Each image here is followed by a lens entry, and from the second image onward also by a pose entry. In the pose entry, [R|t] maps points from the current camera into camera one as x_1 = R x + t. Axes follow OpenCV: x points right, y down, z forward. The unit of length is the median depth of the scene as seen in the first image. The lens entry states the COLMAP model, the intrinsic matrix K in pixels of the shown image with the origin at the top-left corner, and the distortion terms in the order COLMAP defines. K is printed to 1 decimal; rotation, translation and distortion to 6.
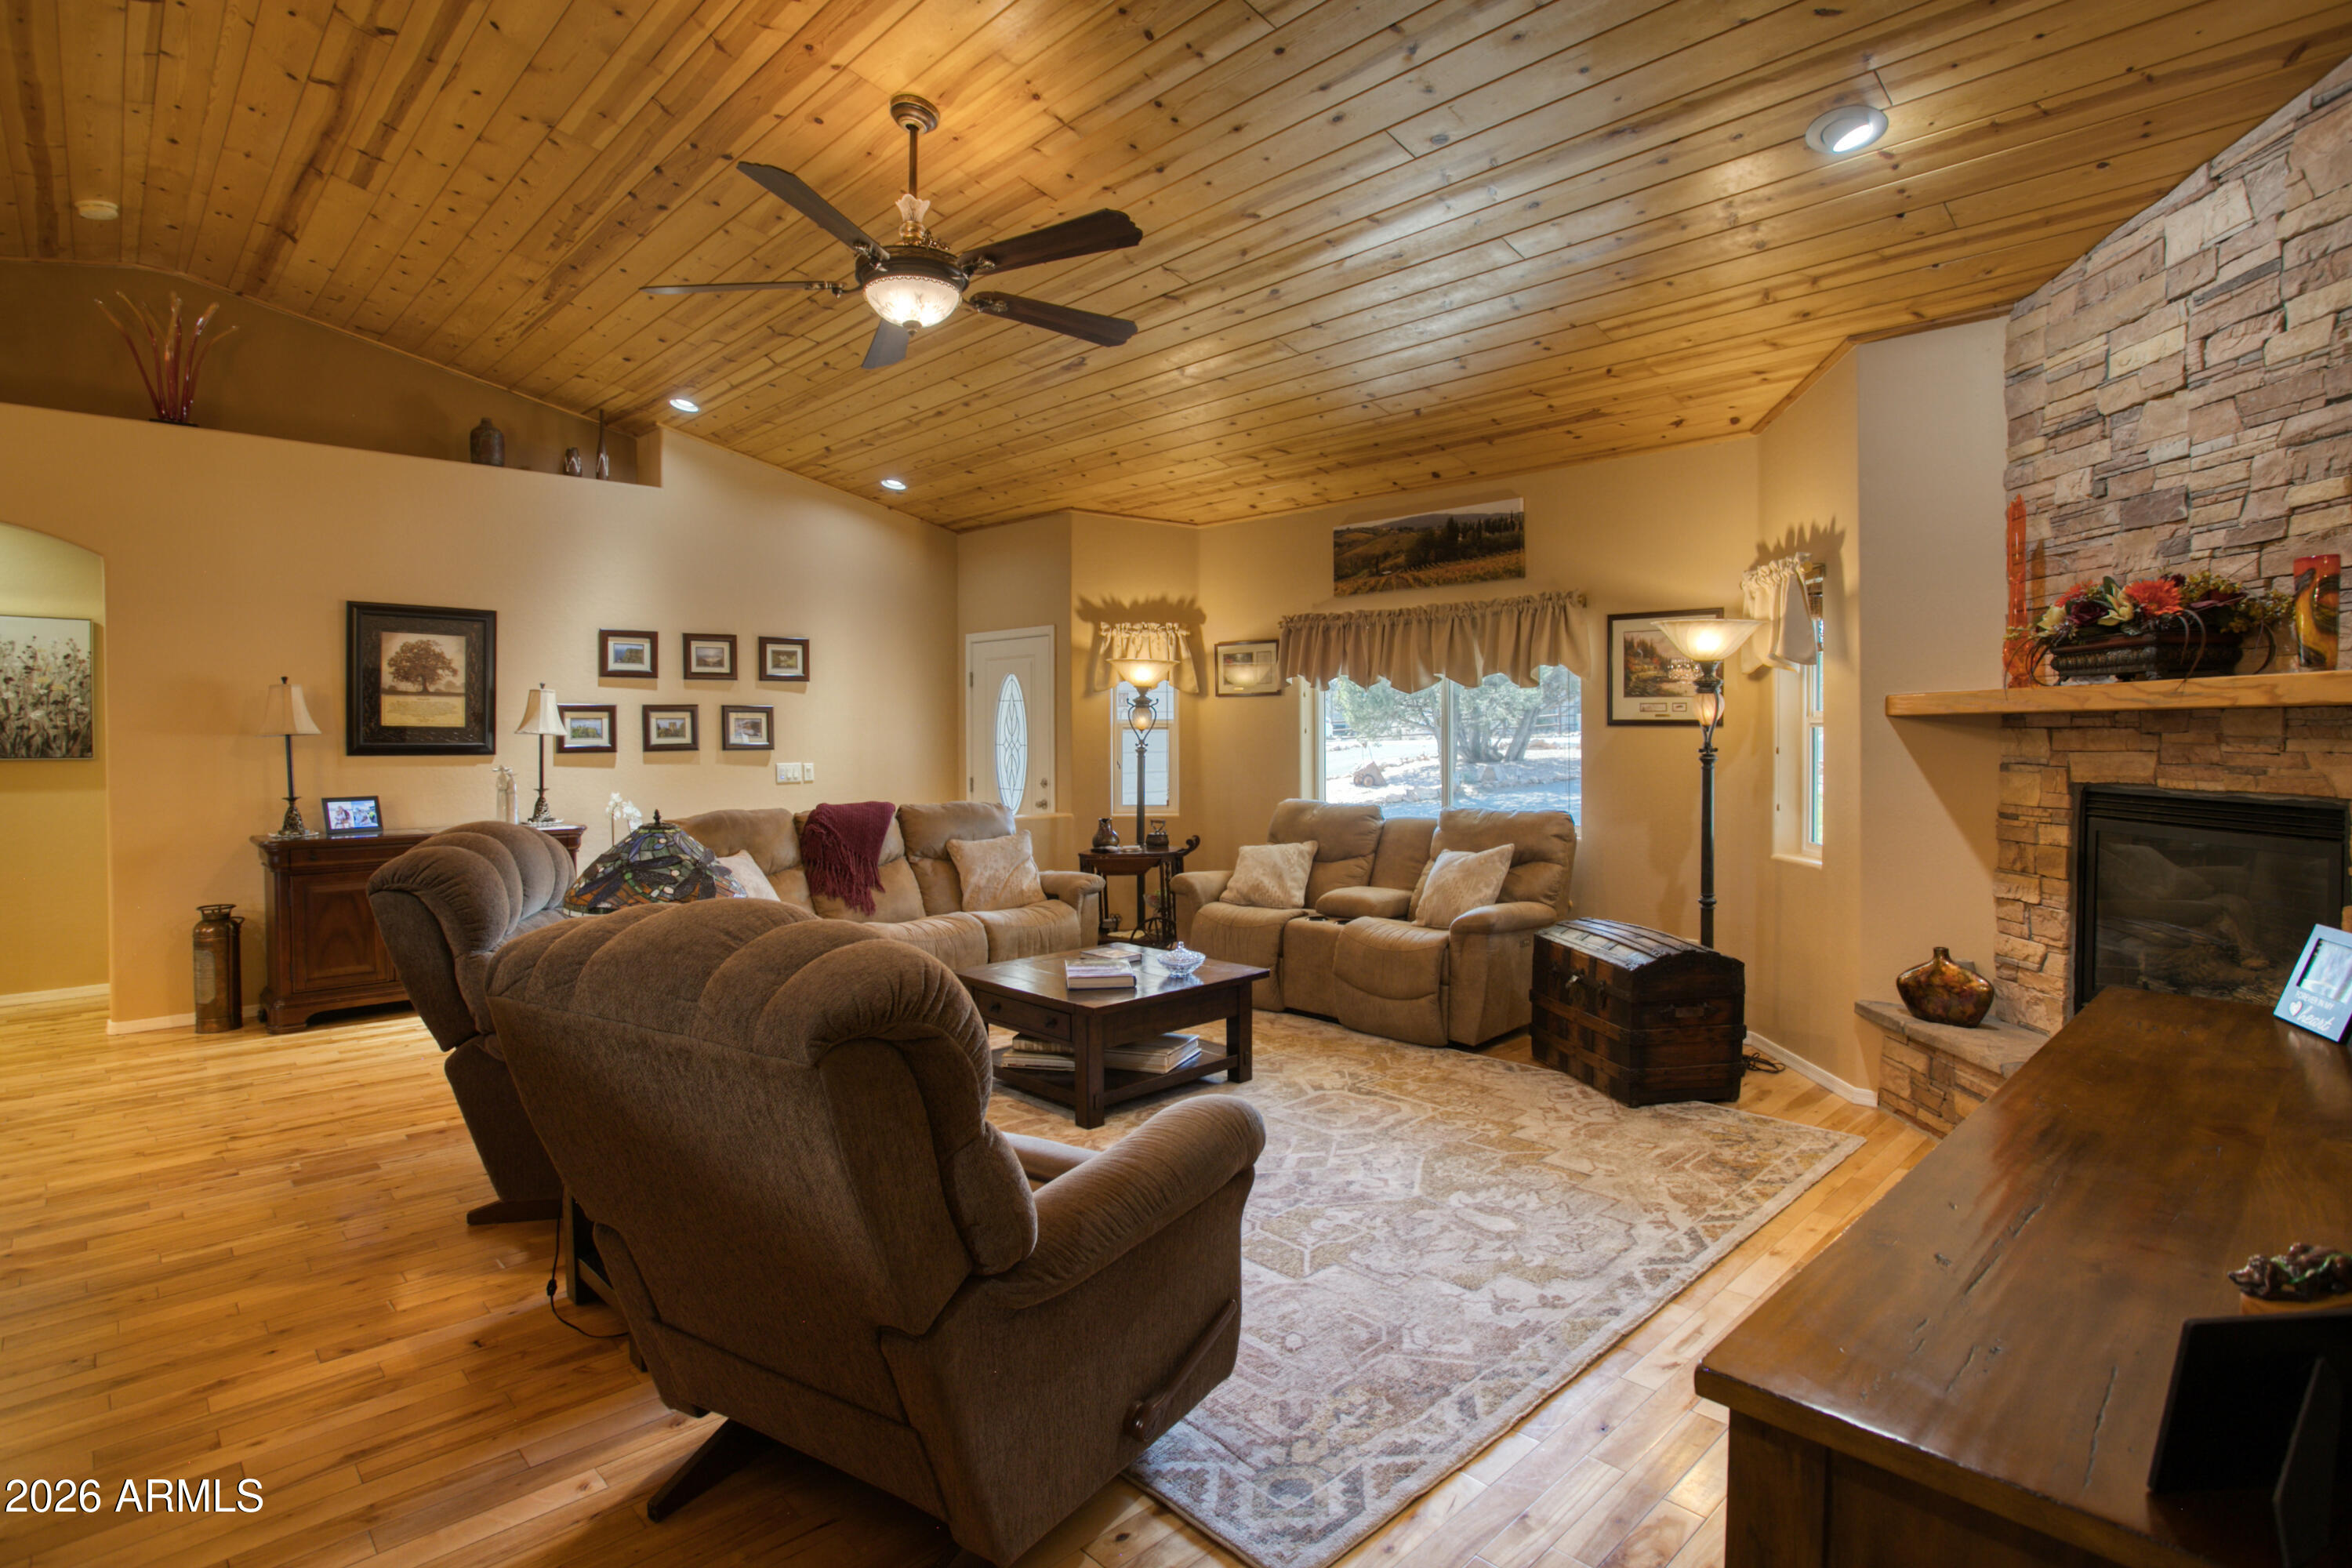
lens RADIAL K [[1165.9, 0, 1182.8], [0, 1165.9, 752.1], [0, 0, 1]] dist [-0.058431, 0.020755]
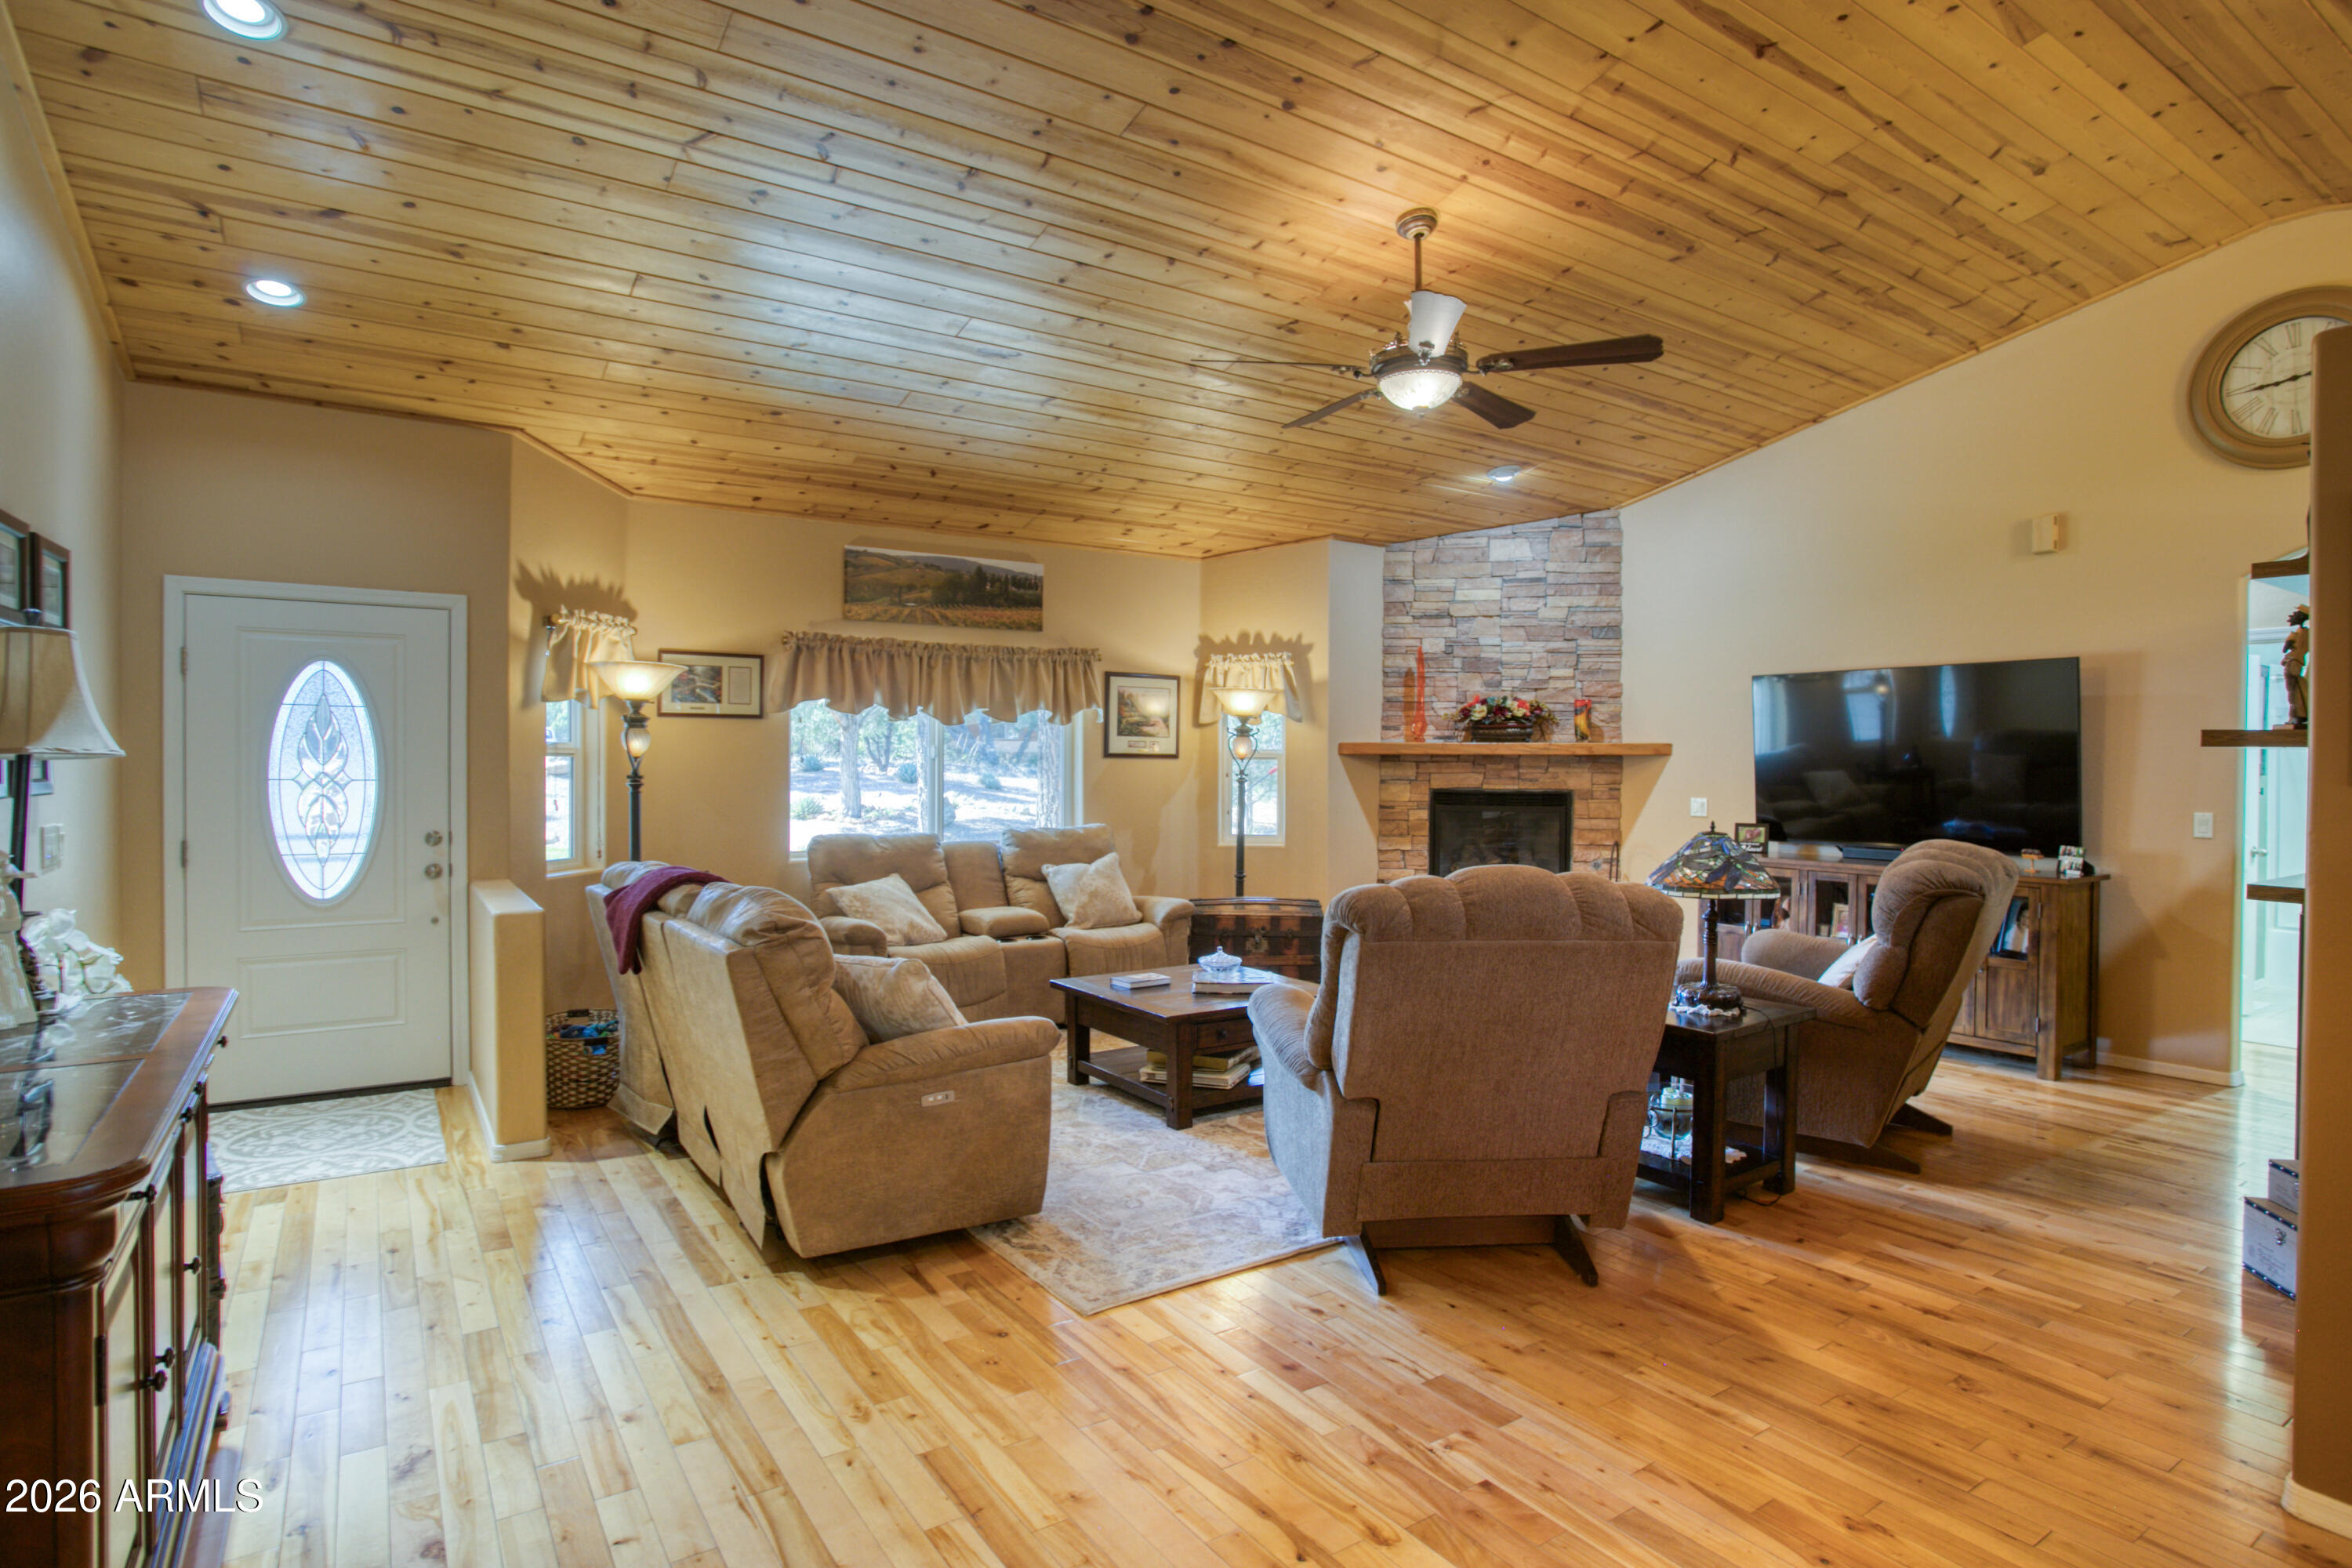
lens RADIAL K [[1242.4, 0, 1177.4], [0, 1242.4, 770.8], [0, 0, 1]] dist [-0.075528, 0.038668]
pose [[0.182694, -0.005560, 0.983154, -1.239691], [0.012279, 0.999919, 0.003373, -0.014937], [-0.983093, 0.011455, 0.182748, 0.847295]]
